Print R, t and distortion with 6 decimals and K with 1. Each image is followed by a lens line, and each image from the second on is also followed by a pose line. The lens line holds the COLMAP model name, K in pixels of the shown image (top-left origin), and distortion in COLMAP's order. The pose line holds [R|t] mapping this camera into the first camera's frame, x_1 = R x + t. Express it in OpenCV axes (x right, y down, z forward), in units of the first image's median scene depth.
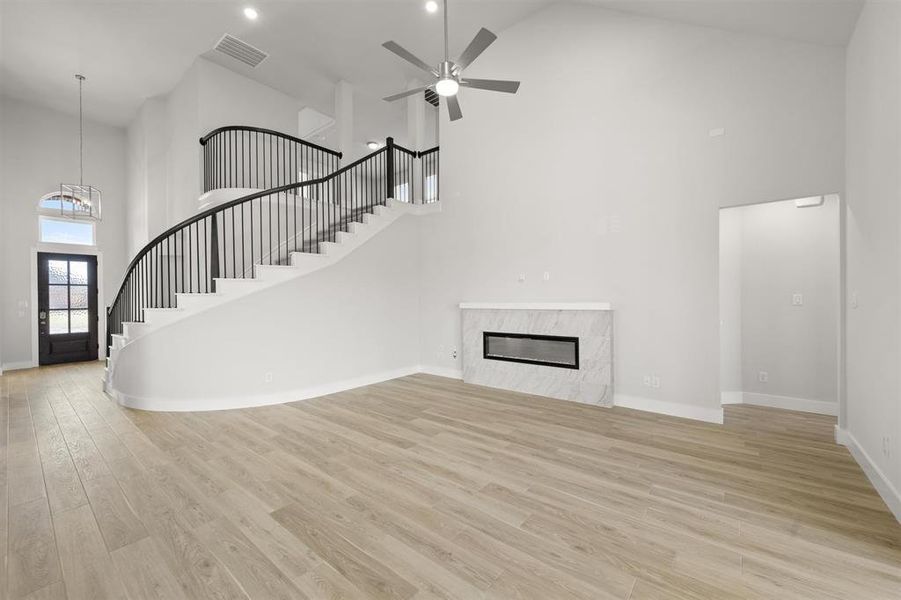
lens RADIAL K [[356.3, 0, 450.5], [0, 356.3, 300.0], [0, 0, 1]] dist [0.000463, 0.000107]
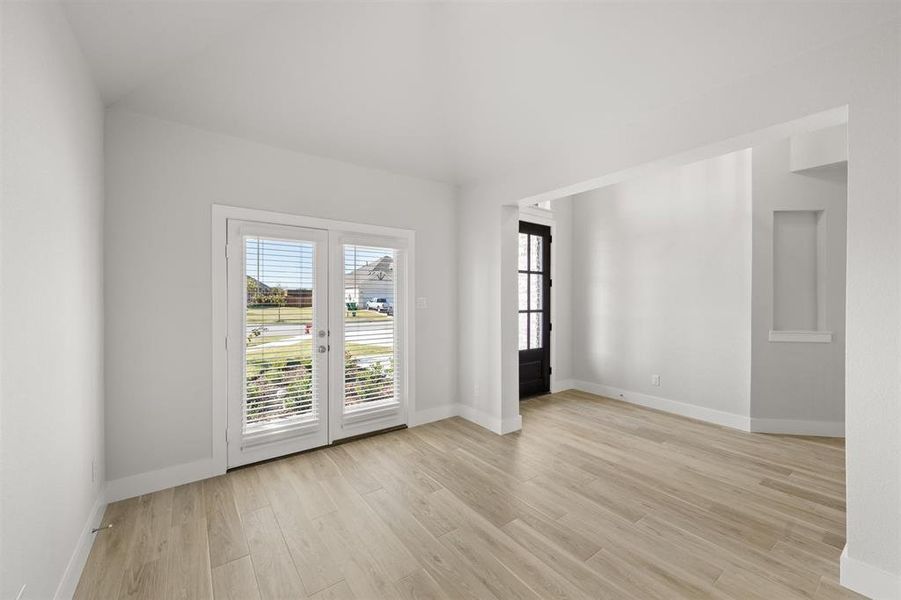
lens RADIAL K [[343.0, 0, 450.5], [0, 343.0, 300.0], [0, 0, 1]] dist [0.002244, 0.000116]
pose [[0.974416, 0.011350, -0.224464, -1.073955], [-0.011942, 0.999928, -0.001284, 0.008250], [0.224434, 0.003932, 0.974481, 0.385874]]
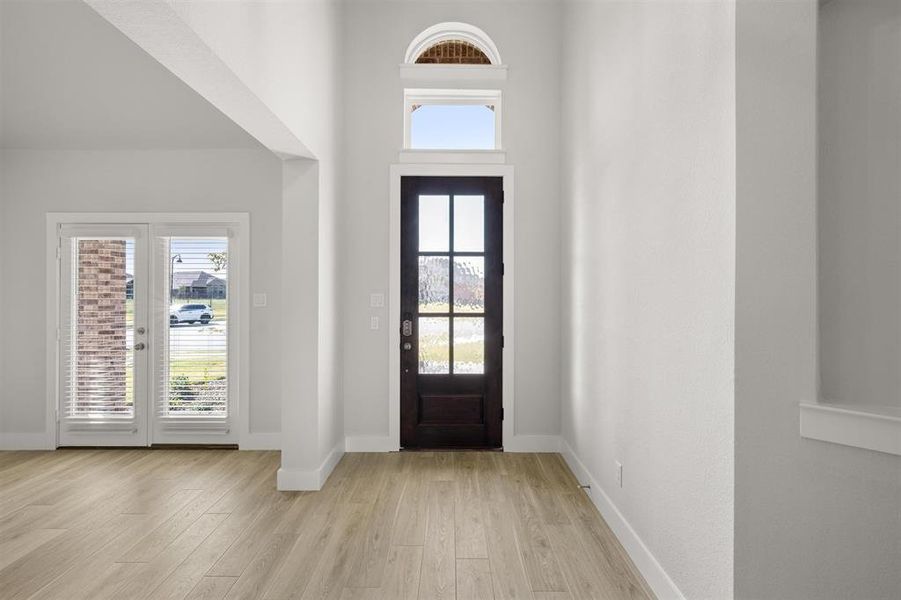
lens RADIAL K [[373.0, 0, 450.5], [0, 373.0, 300.0], [0, 0, 1]] dist [-0.001985, -0.000164]
pose [[0.664275, 0.009691, -0.747425, -0.760474], [-0.013647, 0.999907, 0.000835, 0.008794], [0.747364, 0.009645, 0.664345, 0.723894]]
